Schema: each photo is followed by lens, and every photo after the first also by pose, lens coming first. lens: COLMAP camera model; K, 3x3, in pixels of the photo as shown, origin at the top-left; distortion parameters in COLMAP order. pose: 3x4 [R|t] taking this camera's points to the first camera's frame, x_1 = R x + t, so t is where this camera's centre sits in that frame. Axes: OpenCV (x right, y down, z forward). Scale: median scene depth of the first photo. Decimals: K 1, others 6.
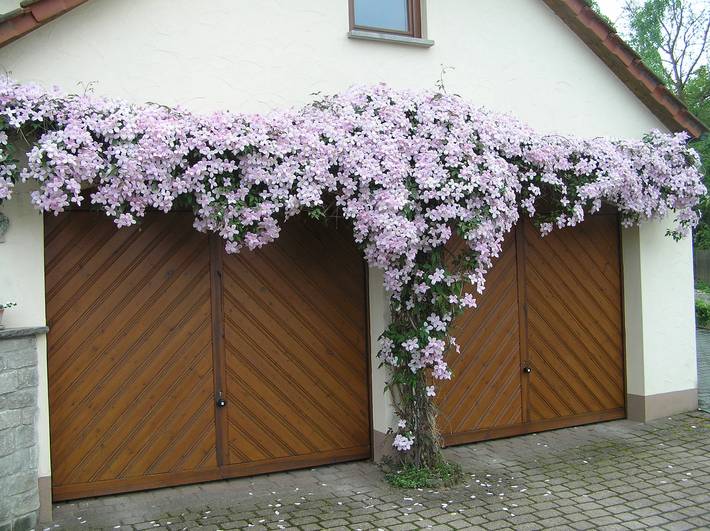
lens RADIAL K [[808.9, 0, 355.0], [0, 808.9, 264.6], [0, 0, 1]] dist [-0.080961, 0.000000]
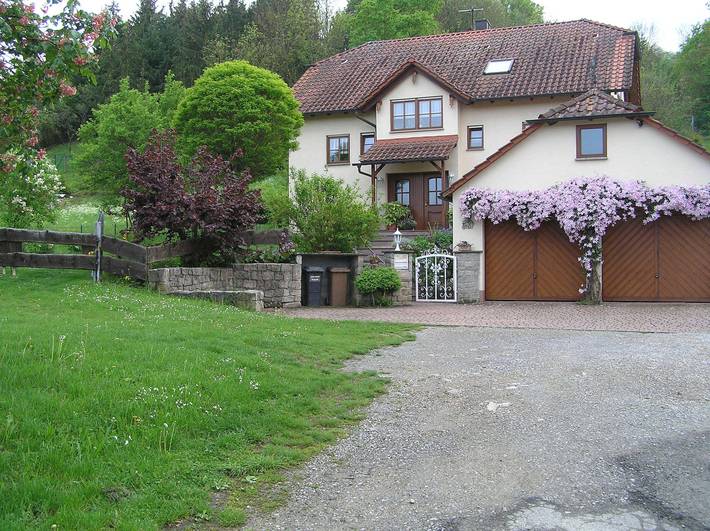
lens RADIAL K [[808.9, 0, 355.1], [0, 808.9, 263.8], [0, 0, 1]] dist [-0.080961, 0.000000]
pose [[0.661762, 0.024141, -0.749325, 1.964429], [-0.009347, 0.999669, 0.023952, 0.051056], [0.749656, -0.008847, 0.661769, -1.872059]]
